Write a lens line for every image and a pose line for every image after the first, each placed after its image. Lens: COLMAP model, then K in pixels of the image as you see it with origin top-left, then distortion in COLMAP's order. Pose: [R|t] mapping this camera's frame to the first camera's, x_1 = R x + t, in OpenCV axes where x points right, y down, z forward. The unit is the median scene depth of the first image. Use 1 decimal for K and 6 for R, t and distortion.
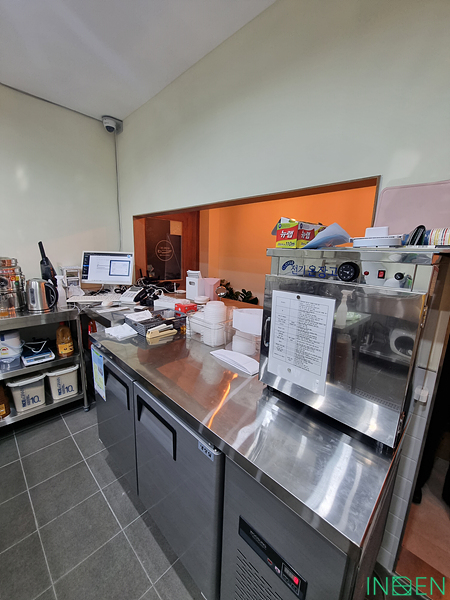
lens RADIAL K [[247.9, 0, 227.6], [0, 247.9, 301.1], [0, 0, 1]] dist [-0.000230, -0.000942]
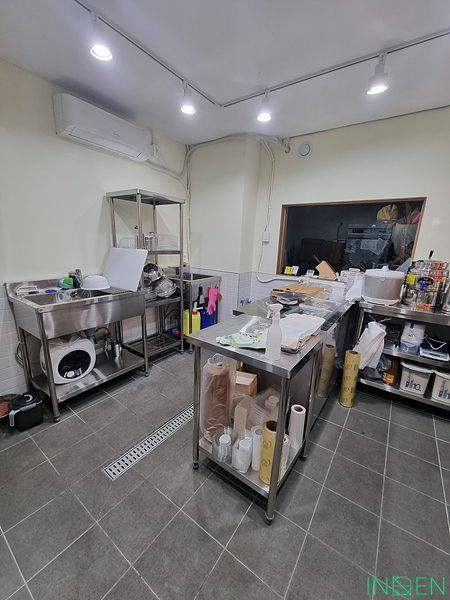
lens RADIAL K [[247.9, 0, 227.5], [0, 247.9, 303.3], [0, 0, 1]] dist [-0.000230, -0.000942]
pose [[0.163701, 0.222210, -0.961158, 0.081626], [-0.228105, 0.956424, 0.182266, 0.024495], [0.959776, 0.189408, 0.207255, -0.132506]]
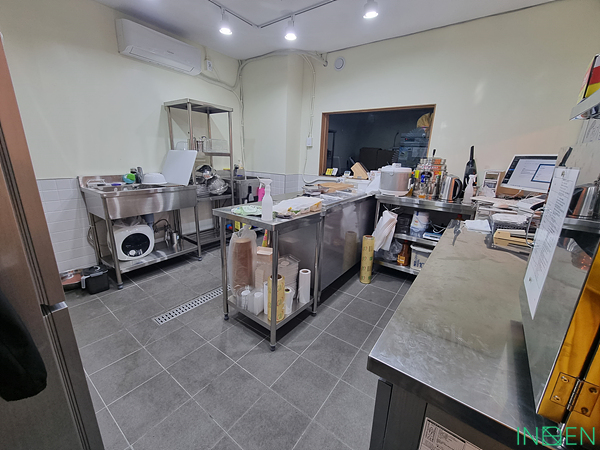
lens RADIAL K [[247.9, 0, 301.9], [0, 247.9, 221.2], [0, 0, 1]] dist [-0.000230, -0.000942]
pose [[0.146934, 0.236922, -0.960353, 0.350910], [-0.226561, 0.953141, 0.200479, 0.049092], [0.962850, 0.188122, 0.193726, 0.072456]]
